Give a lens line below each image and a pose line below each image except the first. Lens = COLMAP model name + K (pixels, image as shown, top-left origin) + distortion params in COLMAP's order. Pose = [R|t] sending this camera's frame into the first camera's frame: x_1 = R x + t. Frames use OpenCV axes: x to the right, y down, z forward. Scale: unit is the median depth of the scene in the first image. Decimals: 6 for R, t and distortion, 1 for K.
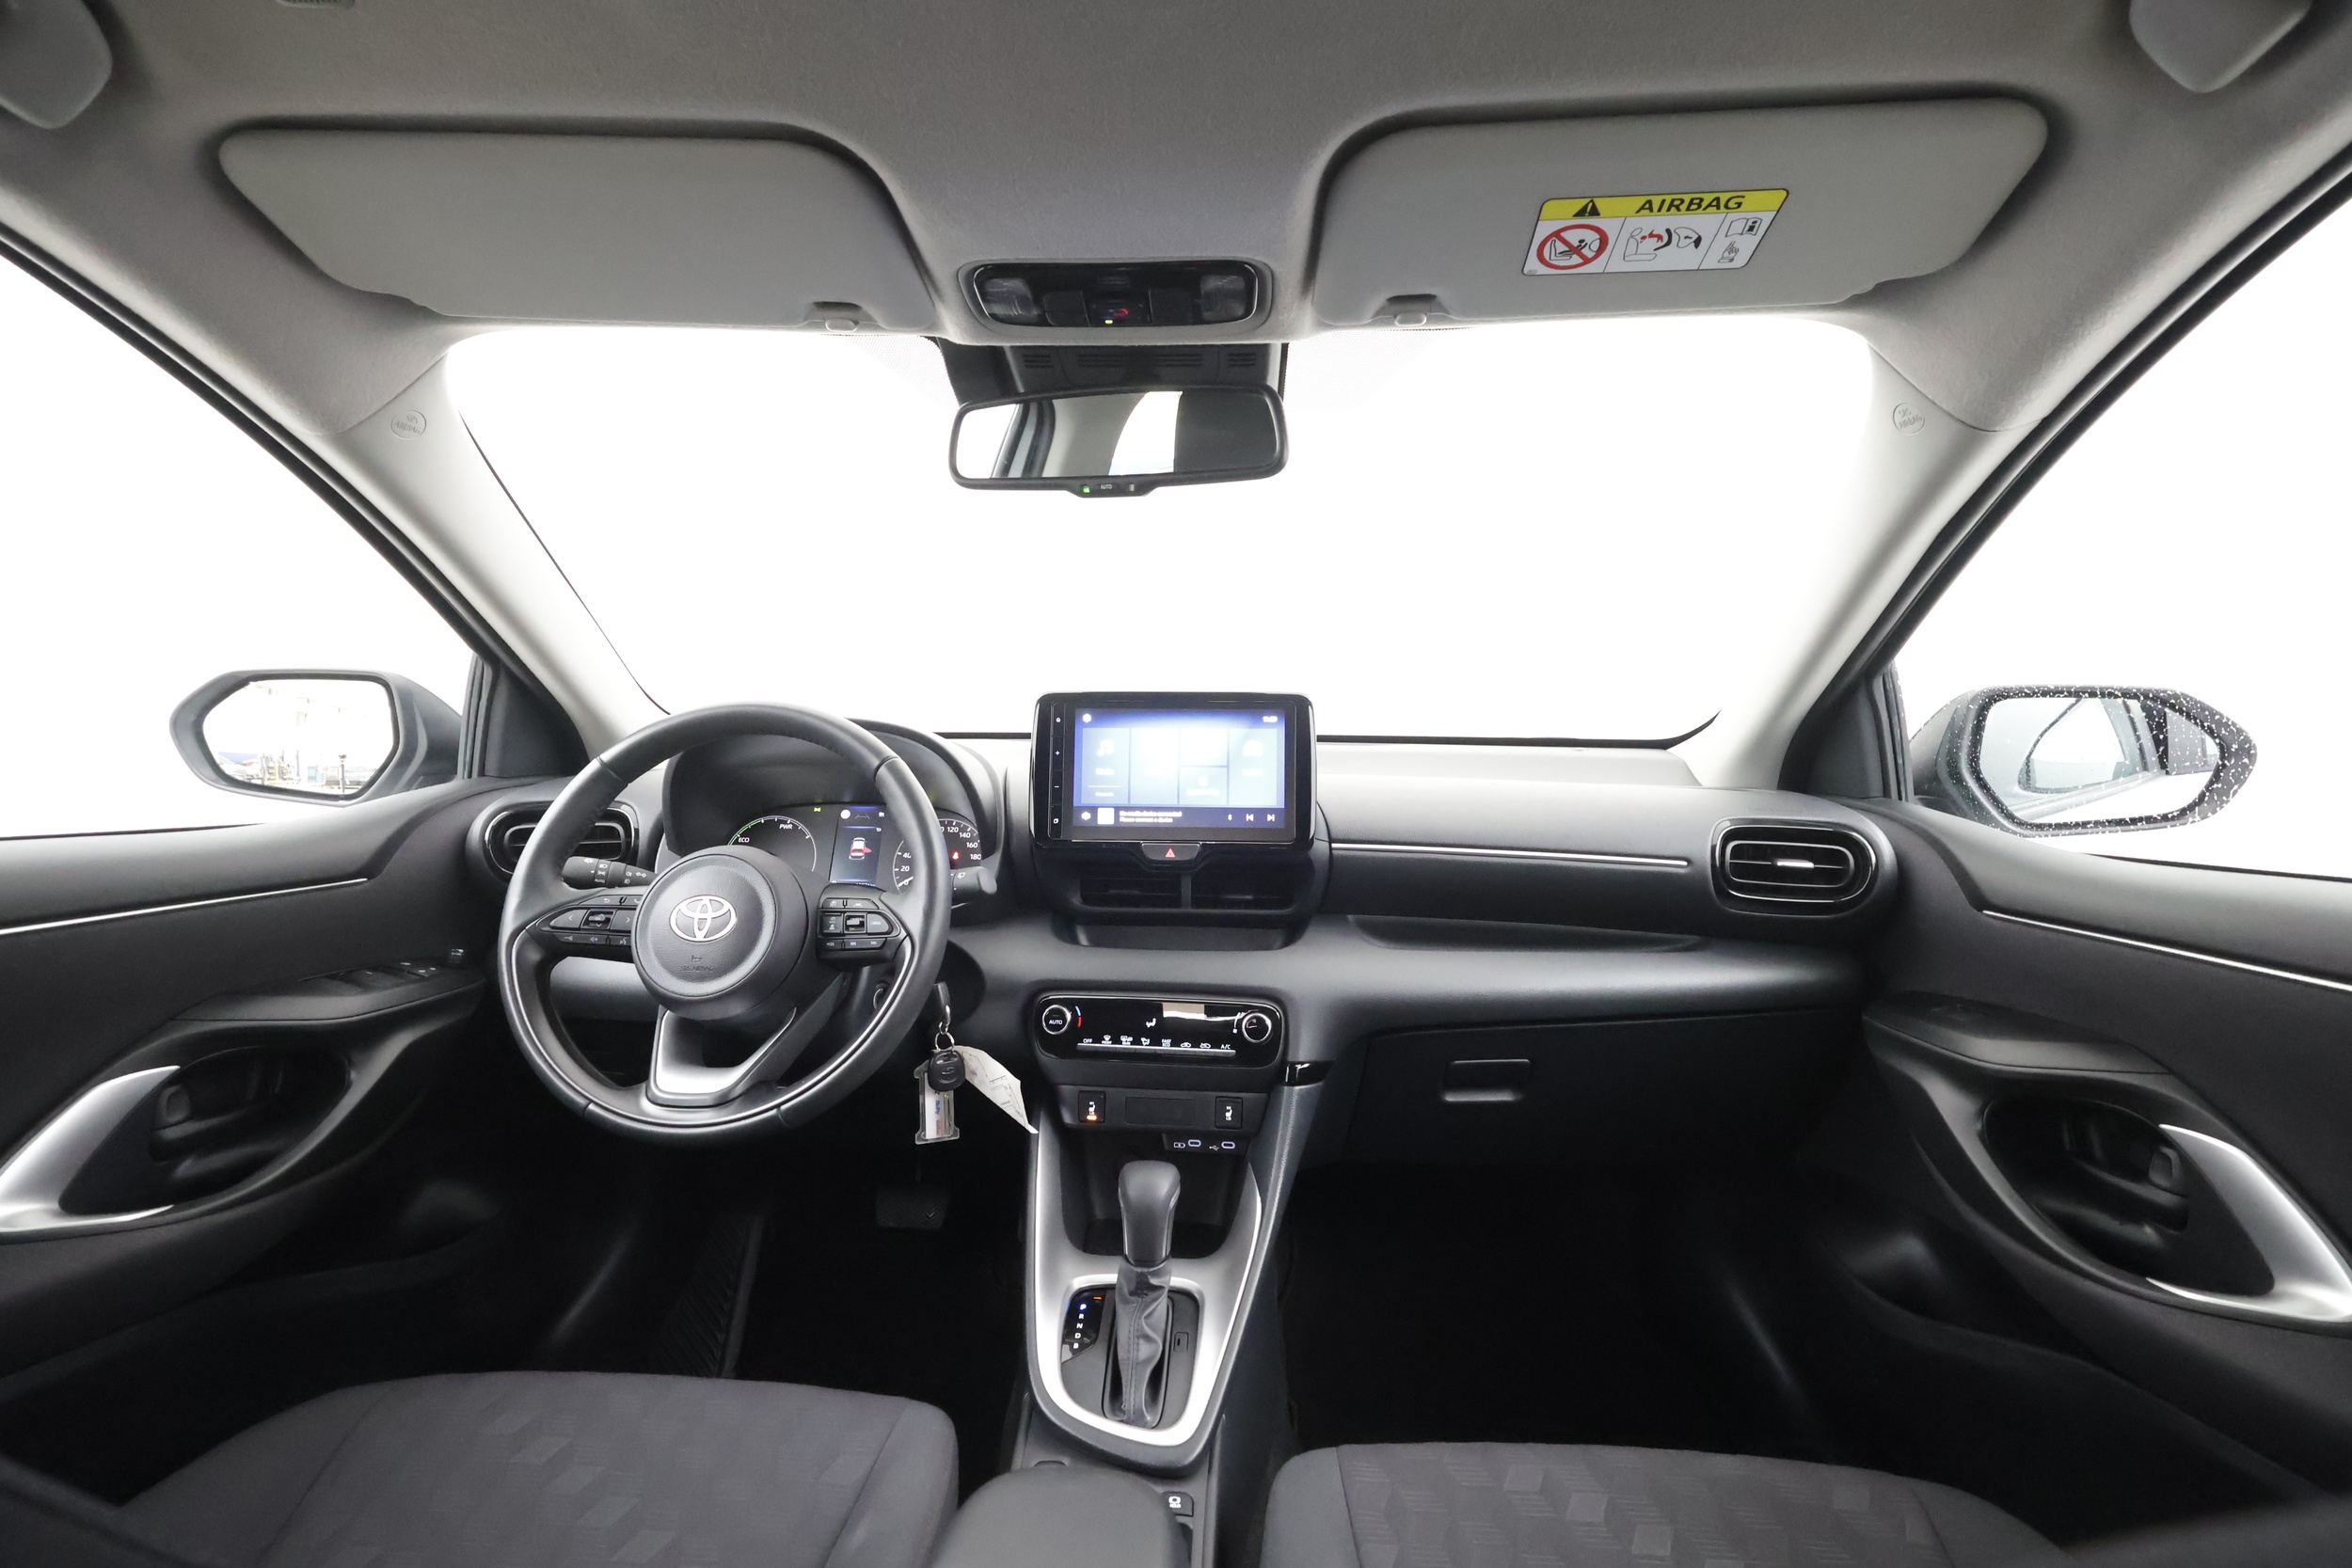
lens RADIAL K [[1082.0, 0, 1179.1], [0, 1082.0, 778.0], [0, 0, 1]] dist [-0.001757, -0.000001]
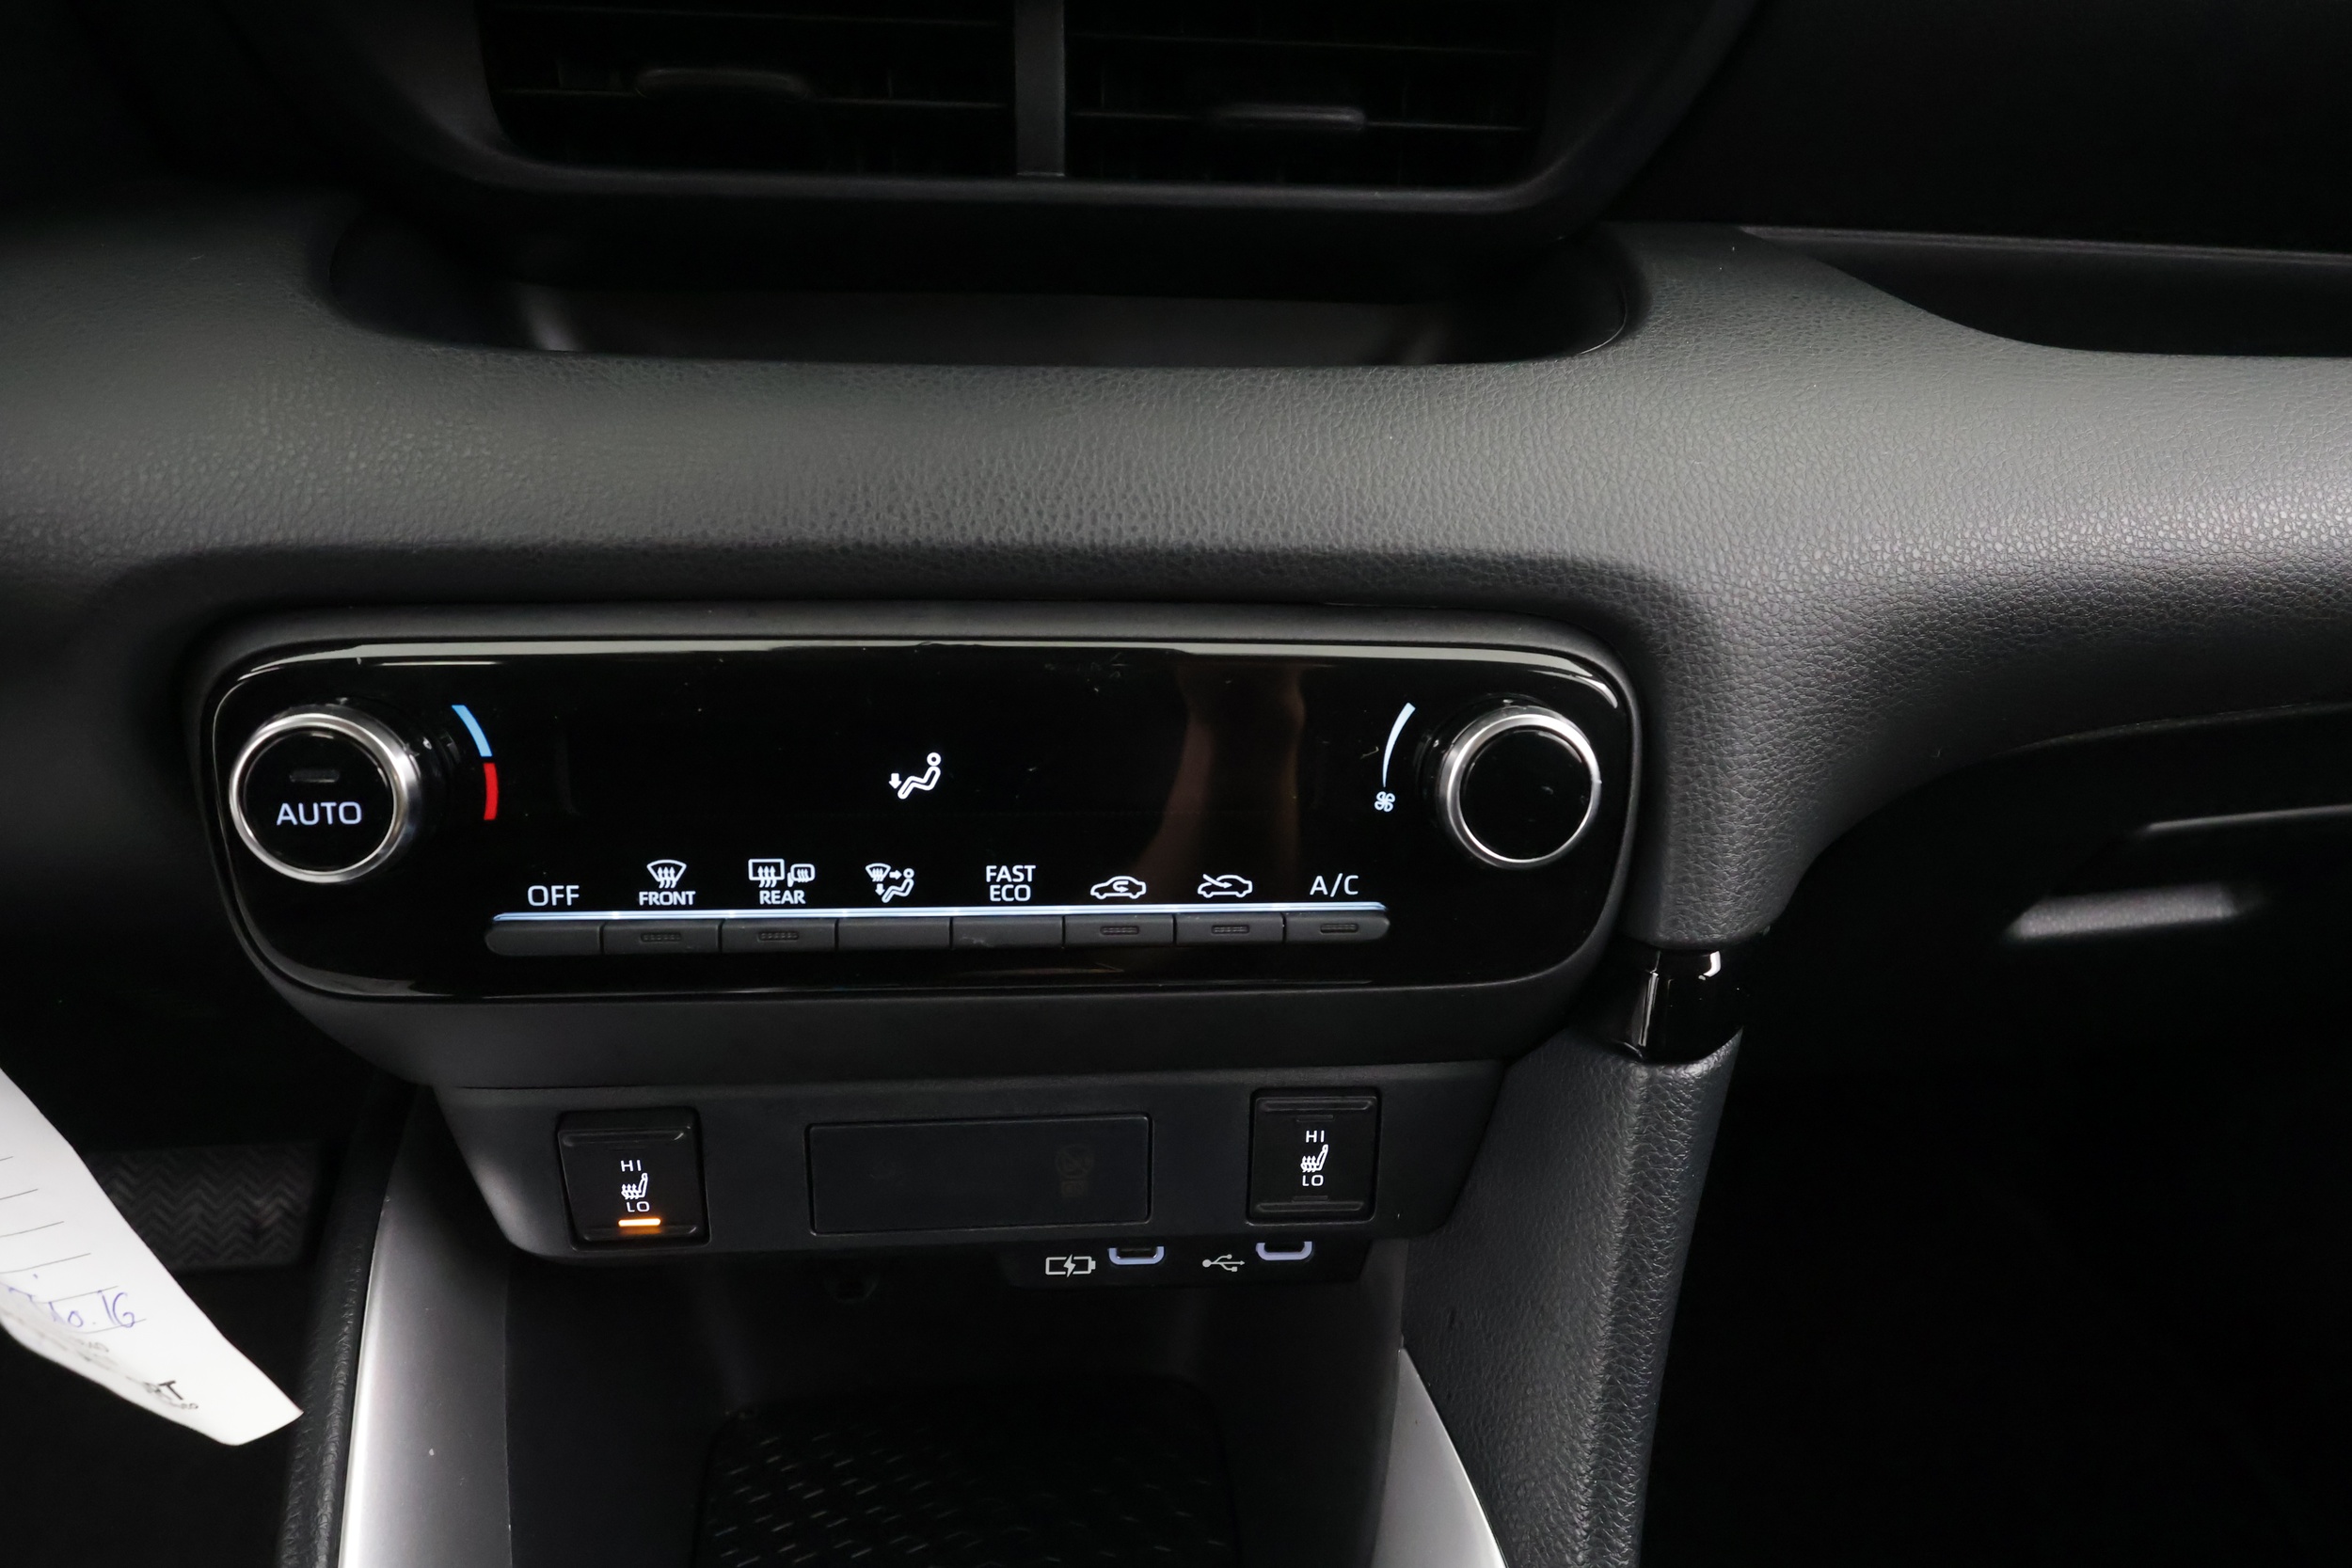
lens RADIAL K [[1497.1, 0, 1176.0], [0, 1497.1, 784.0], [0, 0, 1]] dist [0.004864, 0.000248]
pose [[0.983907, -0.055787, 0.169749, -0.025340], [-0.008995, 0.933341, 0.358878, 0.136585], [-0.178454, -0.354629, 0.917819, 0.754273]]
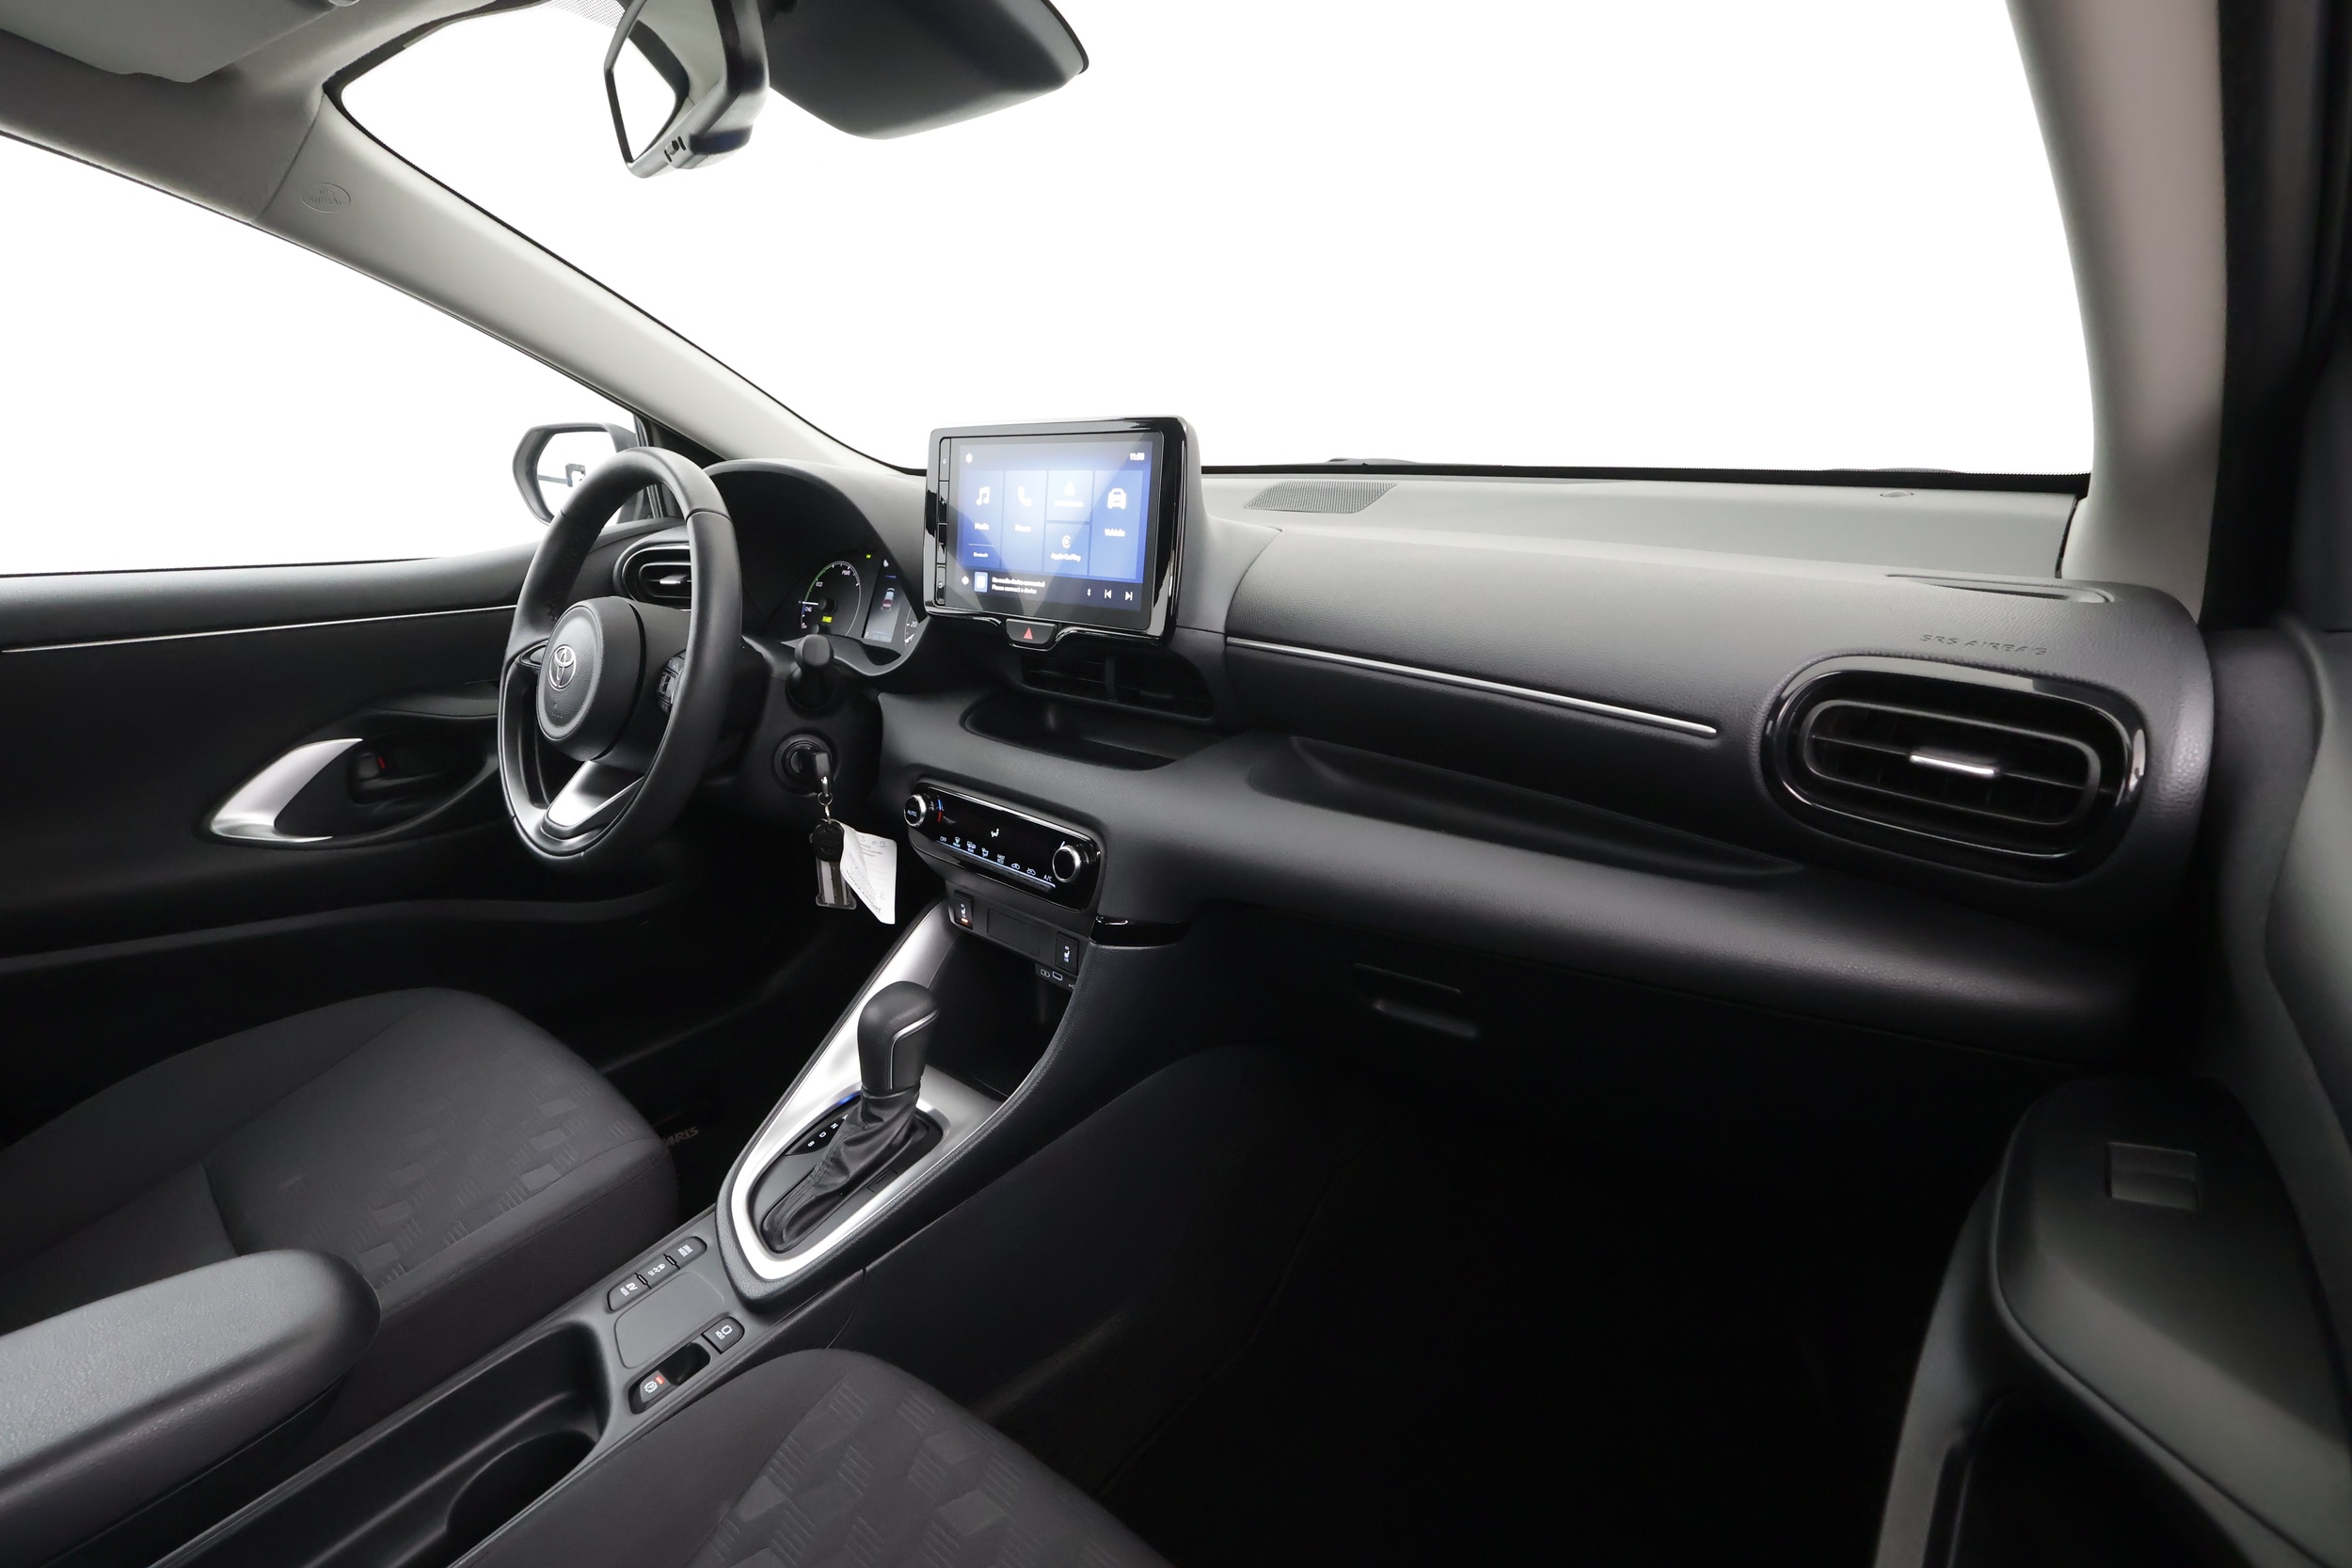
lens RADIAL K [[1101.9, 0, 1165.1], [0, 1101.9, 775.5], [0, 0, 1]] dist [0.012379, -0.000399]
pose [[0.795181, 0.152986, -0.586756, 0.571363], [-0.002653, 0.968518, 0.248929, -0.032140], [0.606367, -0.196387, 0.770553, 0.417534]]
